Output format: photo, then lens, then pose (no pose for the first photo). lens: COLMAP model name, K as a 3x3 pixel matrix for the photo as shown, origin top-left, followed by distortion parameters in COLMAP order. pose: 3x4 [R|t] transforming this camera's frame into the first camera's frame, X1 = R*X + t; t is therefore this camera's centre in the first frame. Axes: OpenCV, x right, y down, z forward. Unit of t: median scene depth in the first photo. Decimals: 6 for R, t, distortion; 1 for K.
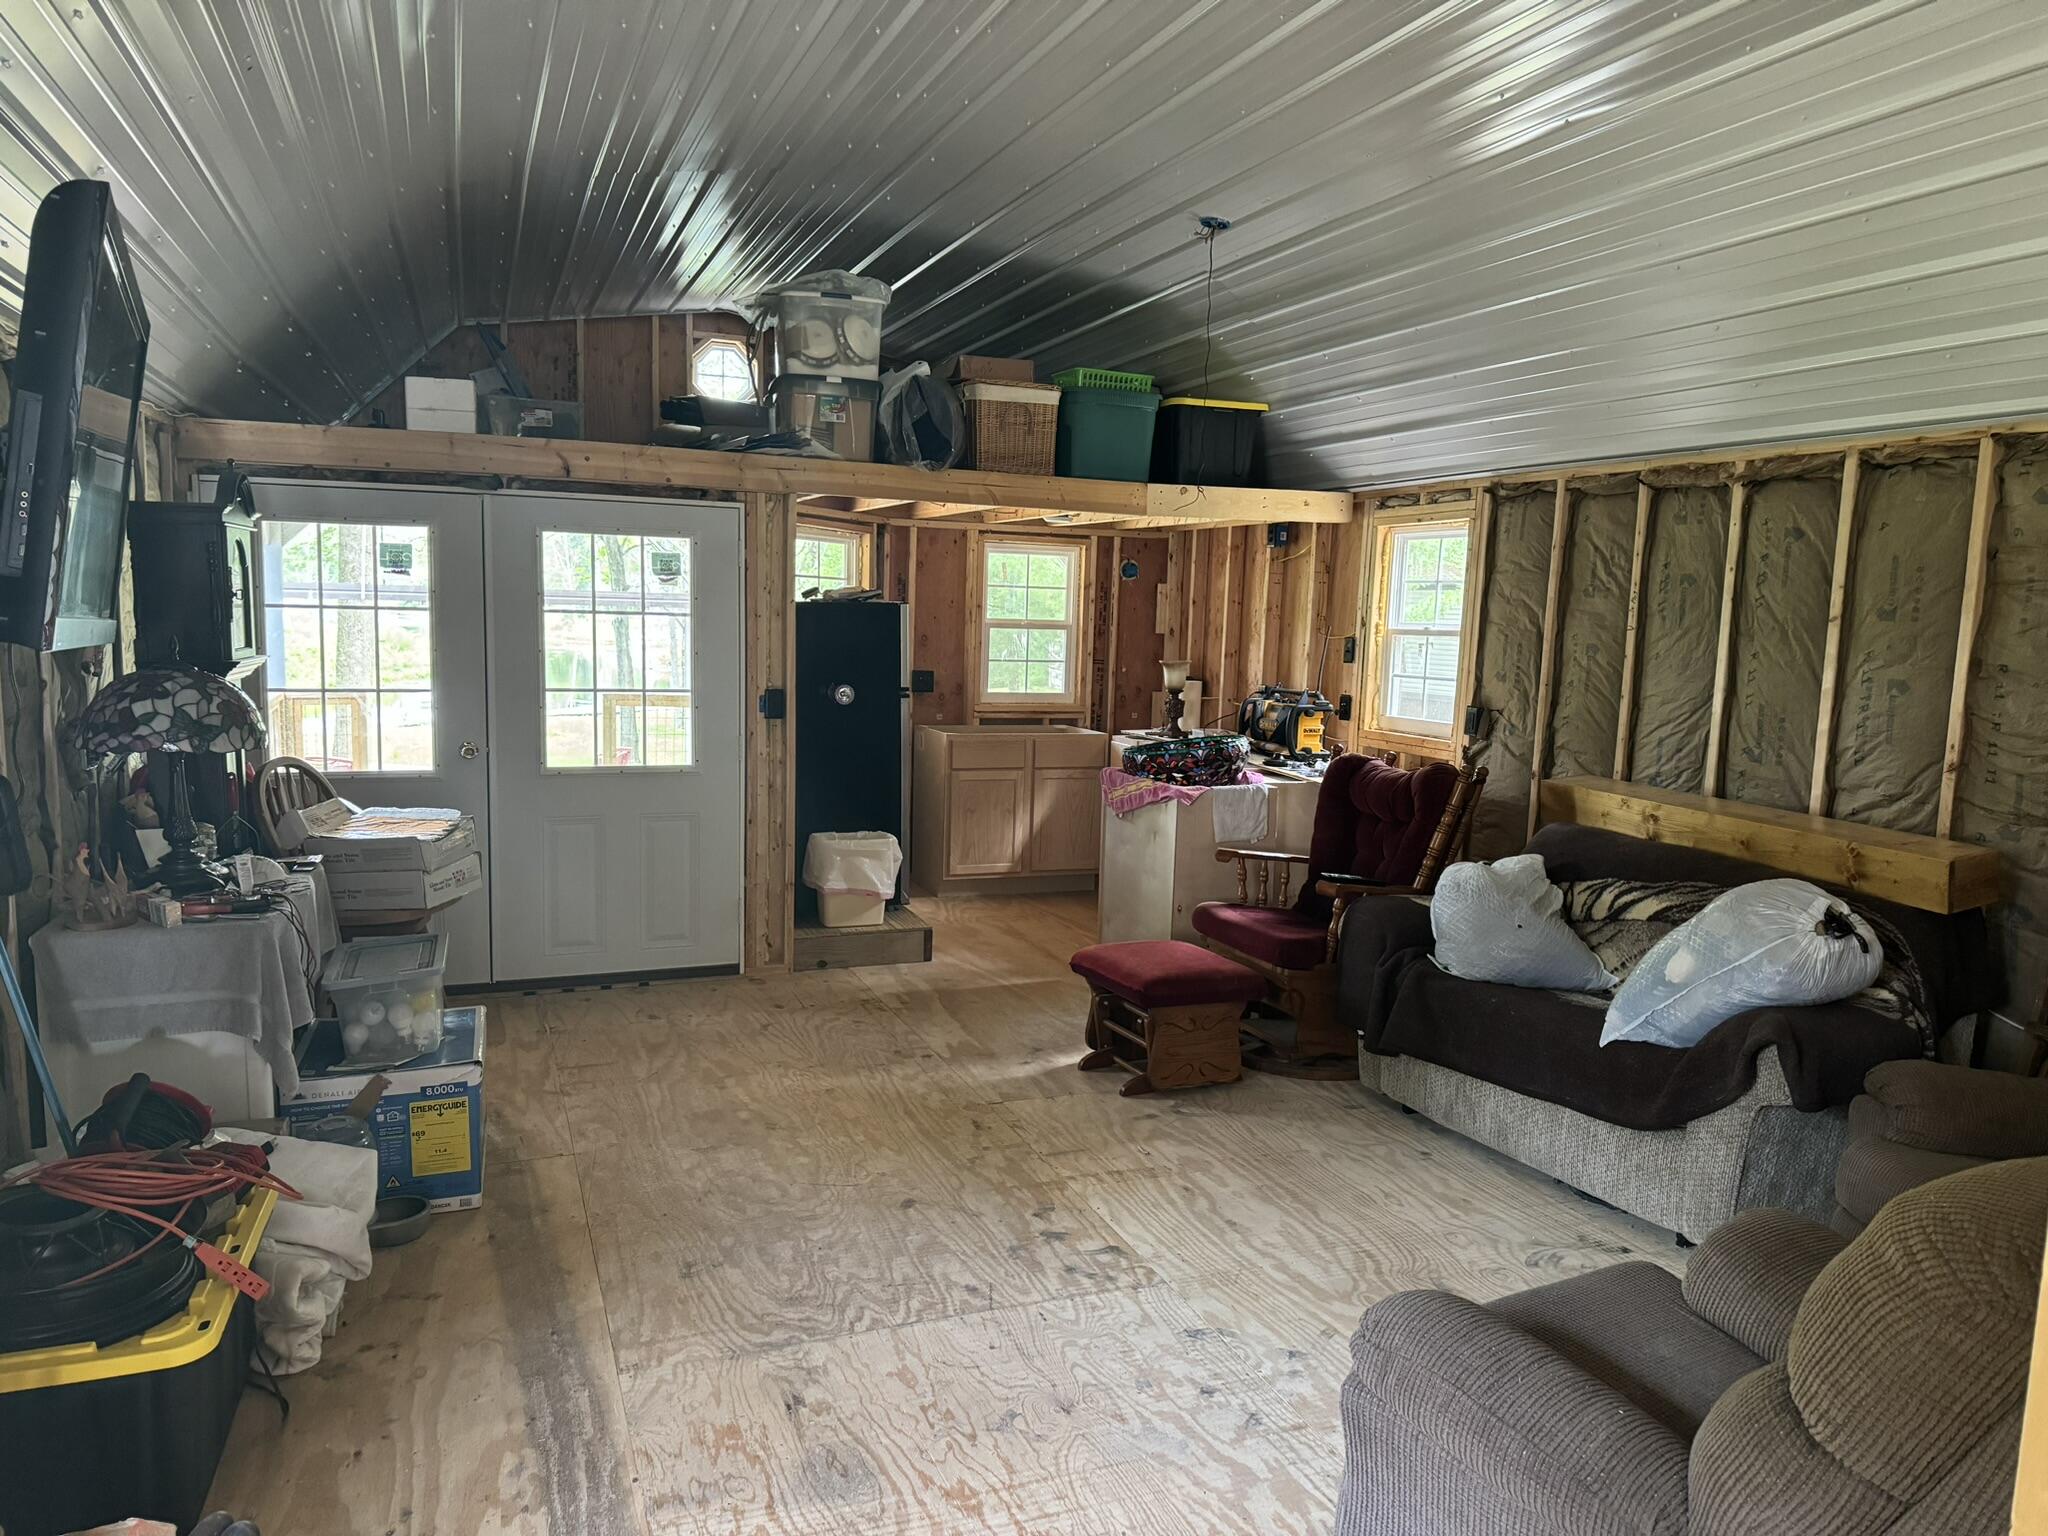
lens RADIAL K [[1441.2, 0, 1024.7], [0, 1441.2, 784.0], [0, 0, 1]] dist [0.092177, -0.116177]
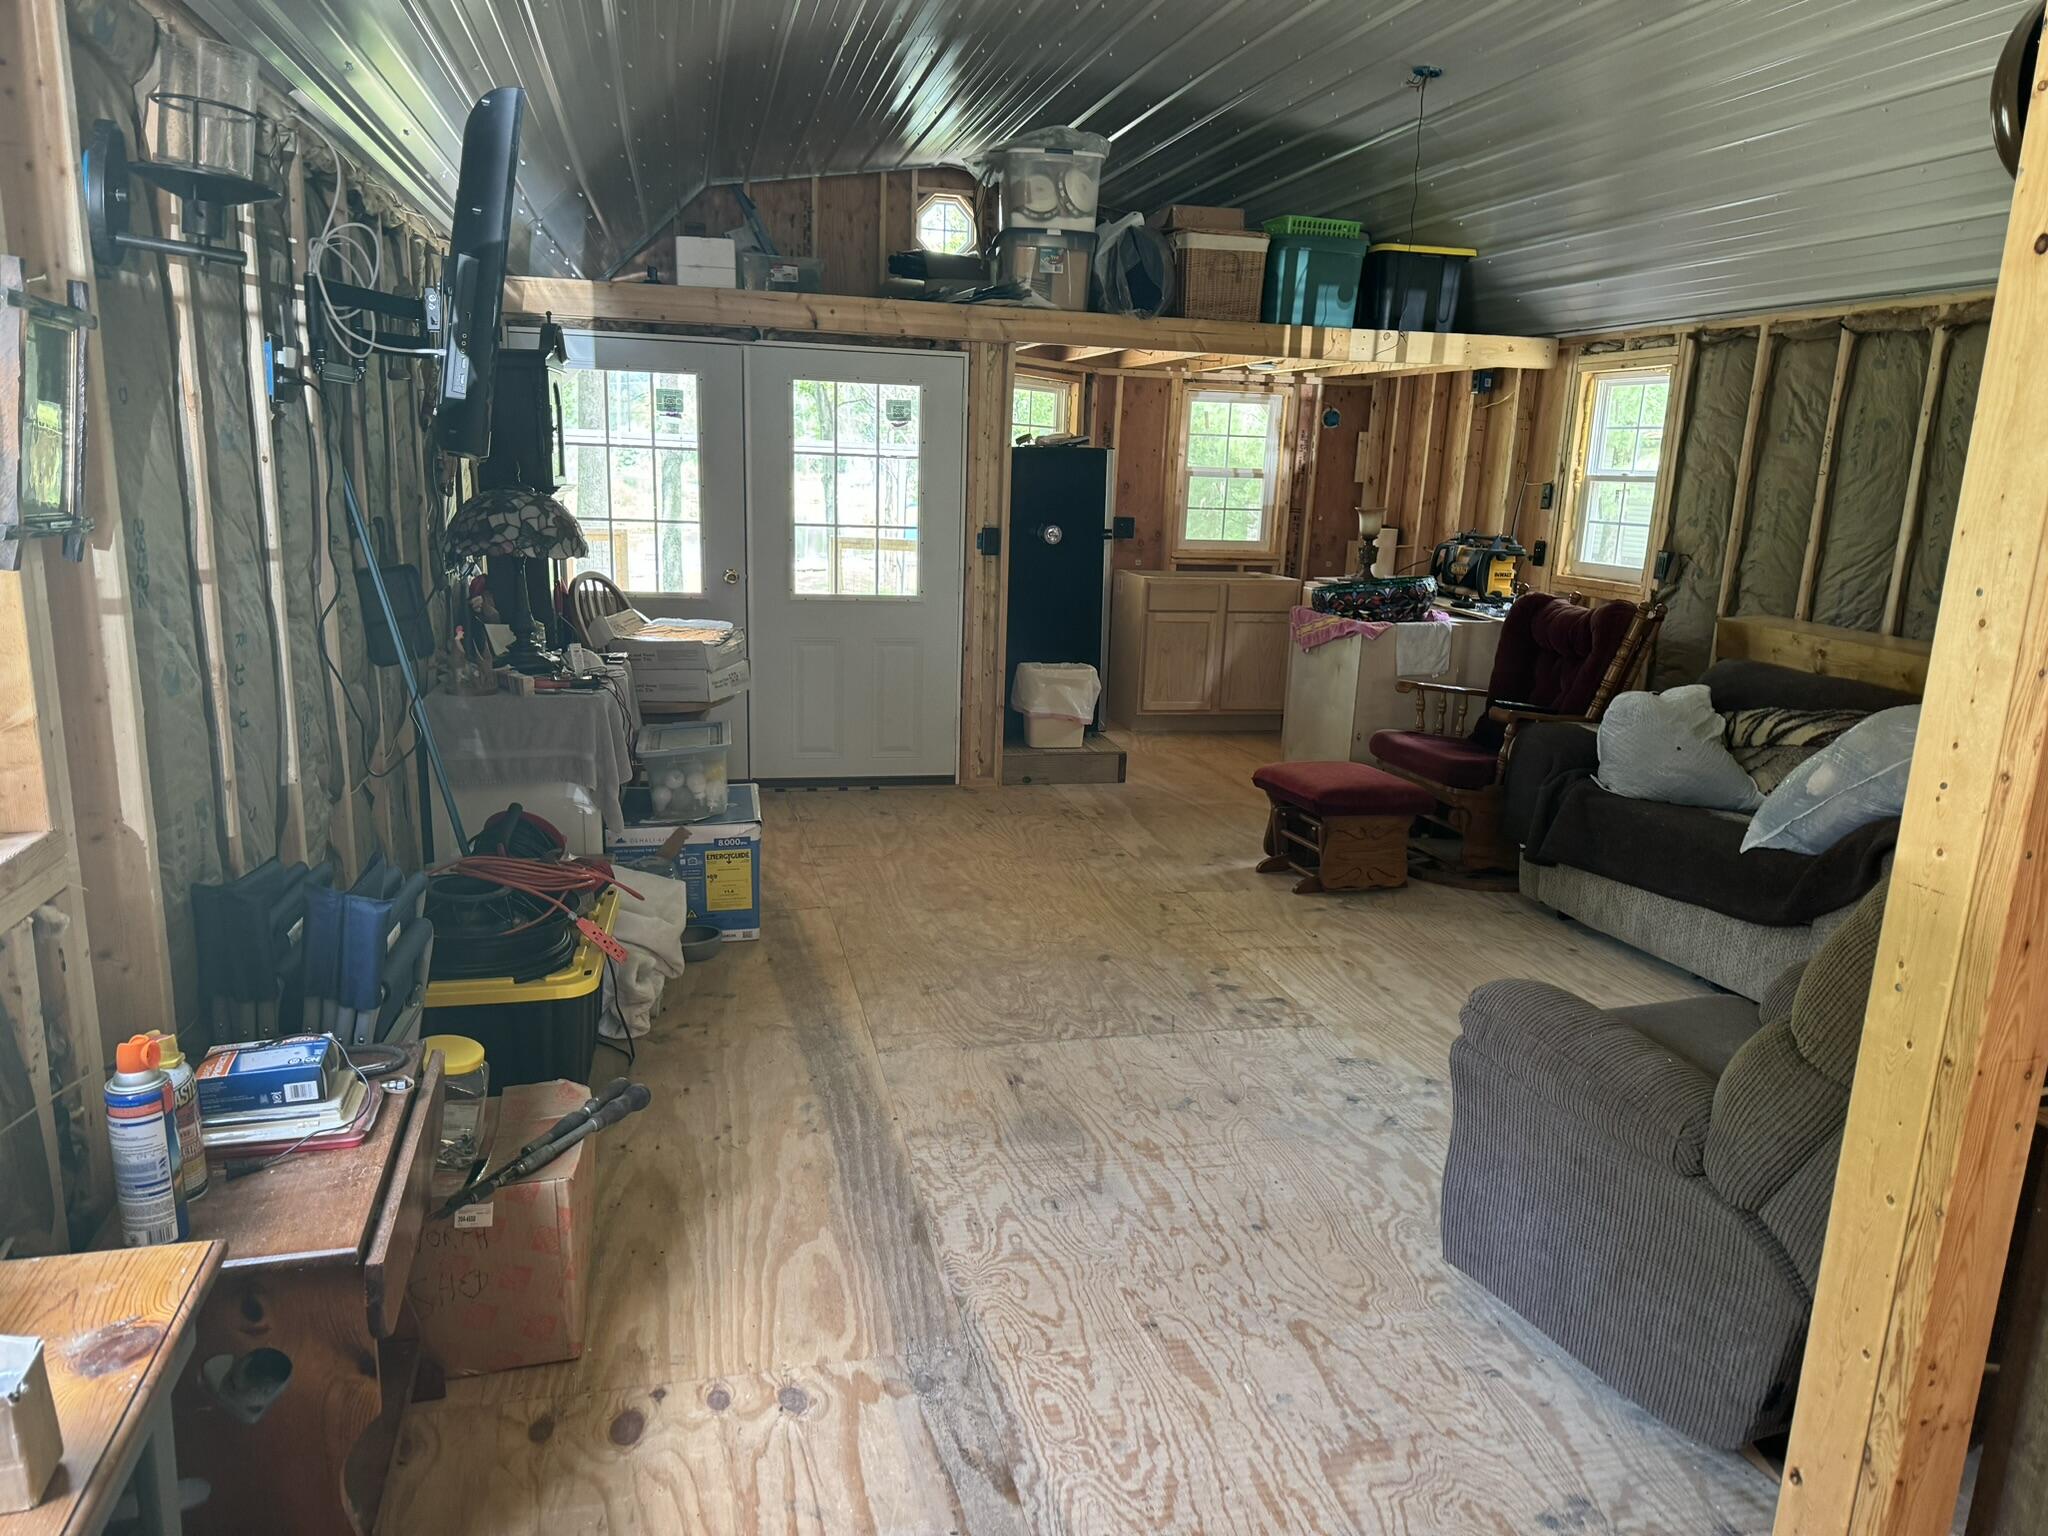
lens RADIAL K [[1441.2, 0, 1017.5], [0, 1441.2, 784.5], [0, 0, 1]] dist [0.092177, -0.116177]
pose [[0.990310, 0.038312, -0.133488, 0.000619], [-0.025657, 0.995121, 0.095270, 0.025406], [0.136487, -0.090922, 0.986461, -0.103287]]
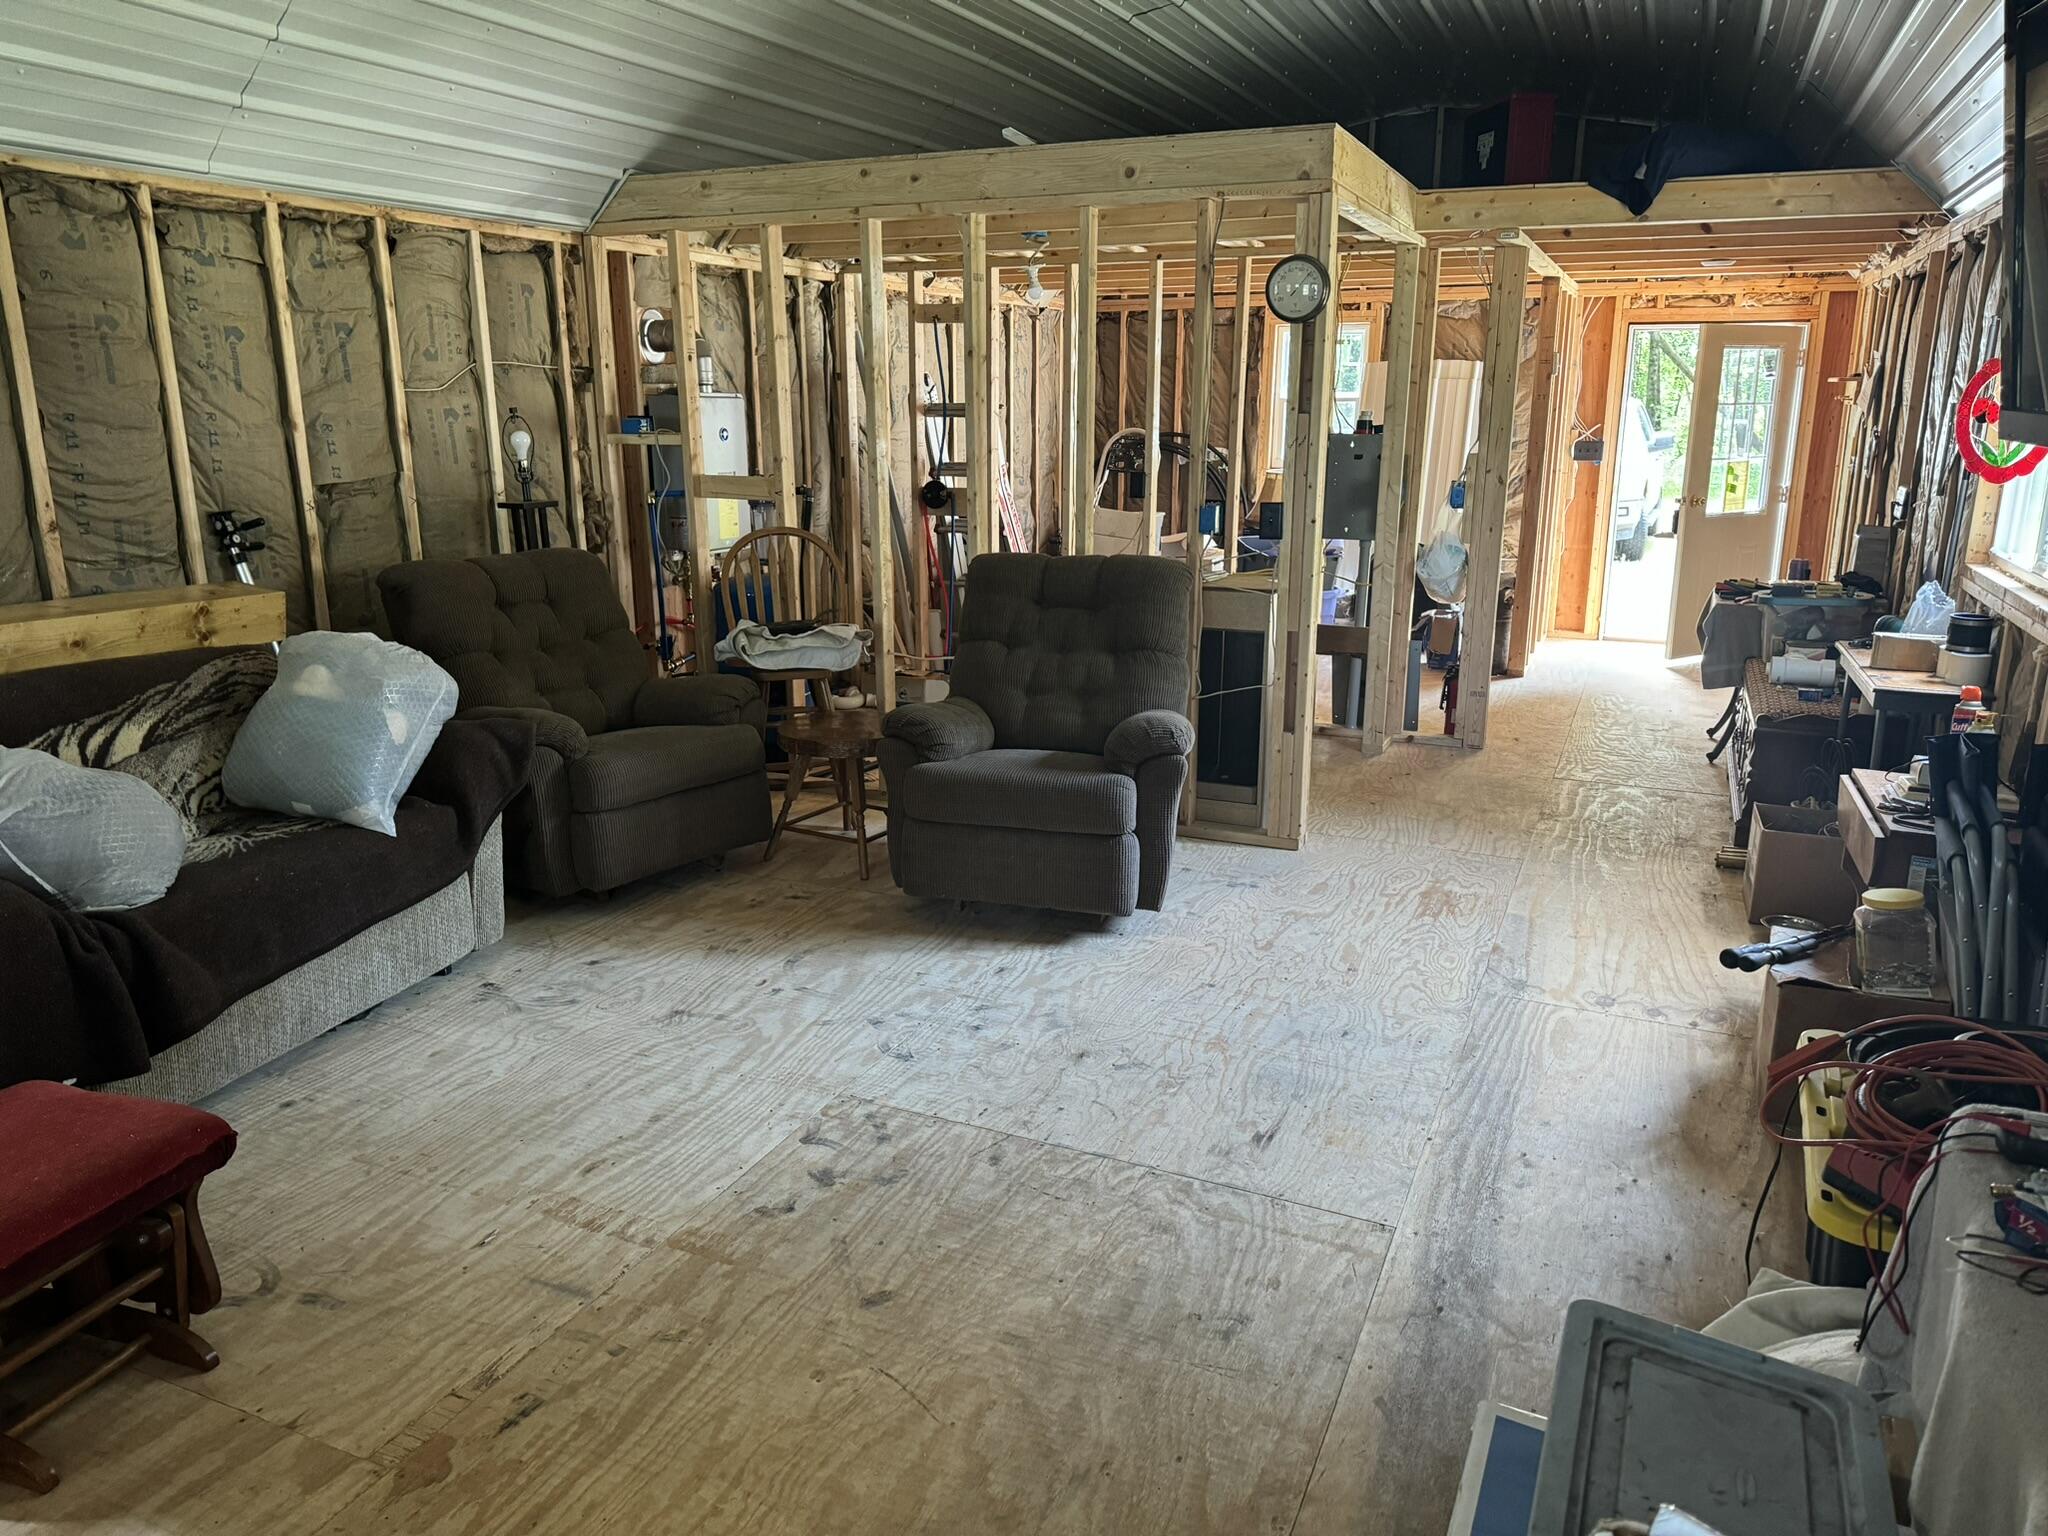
lens RADIAL K [[1441.2, 0, 1025.5], [0, 1441.2, 759.2], [0, 0, 1]] dist [0.092177, -0.116177]
pose [[-0.711845, -0.195304, 0.674636, -0.352260], [0.068809, 0.936544, 0.343730, -0.110408], [-0.698958, 0.291103, -0.653235, 0.874328]]
